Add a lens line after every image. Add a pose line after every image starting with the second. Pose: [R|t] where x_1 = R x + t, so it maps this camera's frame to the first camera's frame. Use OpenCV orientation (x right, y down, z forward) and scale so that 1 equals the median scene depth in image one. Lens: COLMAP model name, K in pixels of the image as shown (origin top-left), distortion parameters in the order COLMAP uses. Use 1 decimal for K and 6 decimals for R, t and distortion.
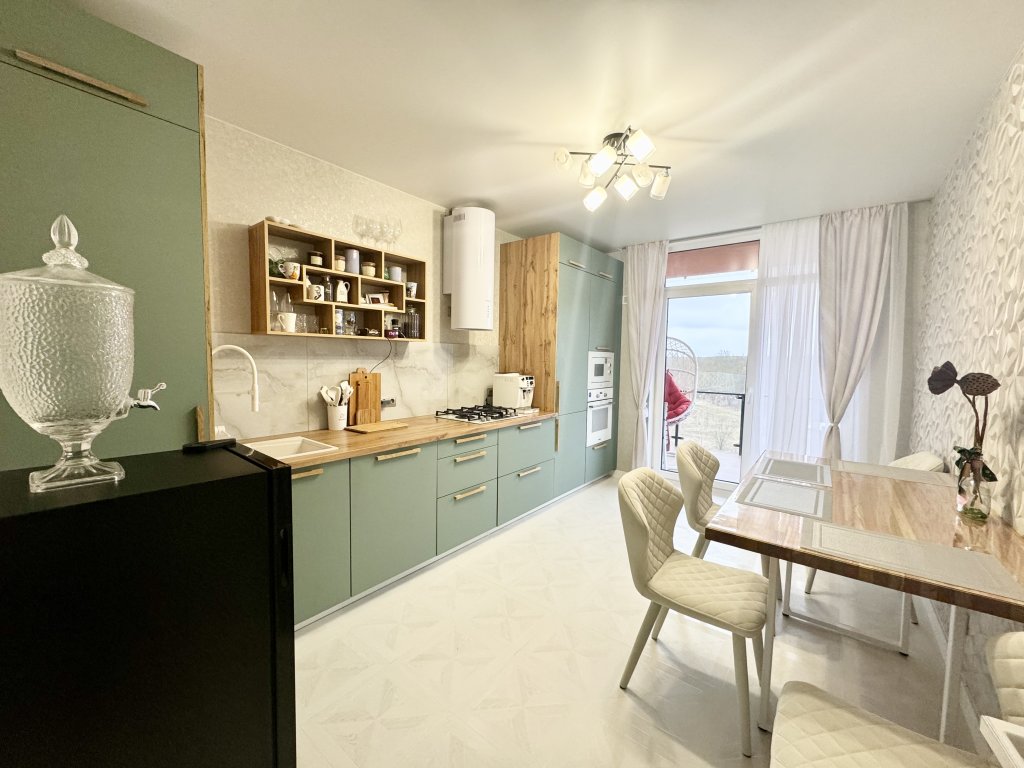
lens RADIAL K [[405.8, 0, 514.5], [0, 405.8, 382.6], [0, 0, 1]] dist [-0.003254, 0.000274]
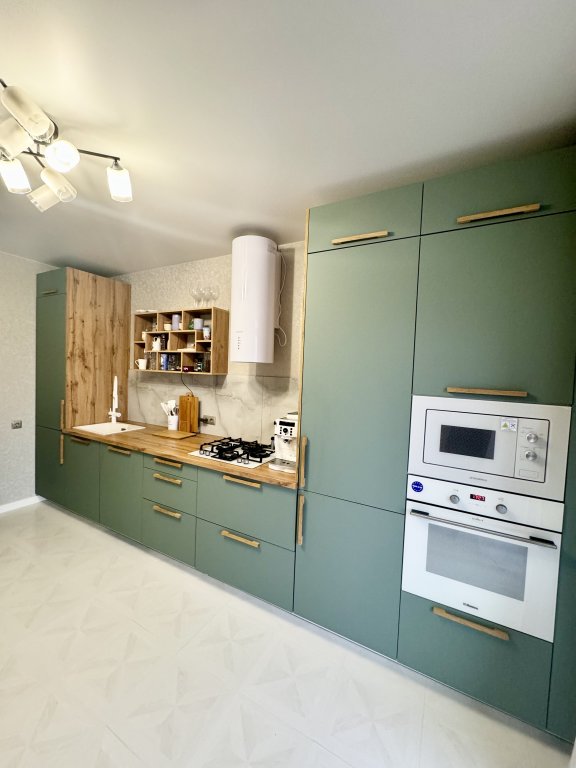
lens RADIAL K [[304.3, 0, 291.7], [0, 304.3, 385.3], [0, 0, 1]] dist [-0.003254, 0.000274]
pose [[0.176421, 0.035930, -0.983659, 0.868806], [-0.101449, 0.994675, 0.018137, -0.136803], [0.979073, 0.096592, 0.179127, 1.332374]]
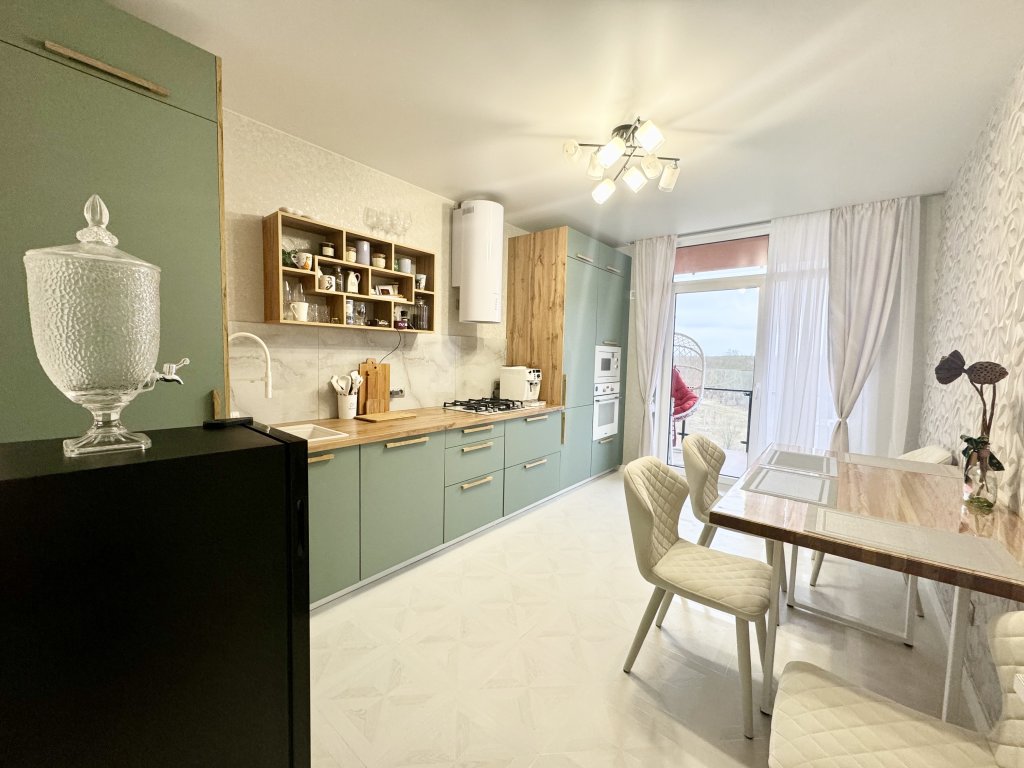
lens RADIAL K [[405.8, 0, 514.3], [0, 405.8, 382.3], [0, 0, 1]] dist [-0.003254, 0.000274]
pose [[0.999836, 0.008402, -0.016015, -0.002359], [-0.008325, 0.999954, 0.004857, 0.018087], [0.016055, -0.004723, 0.999860, -0.010848]]
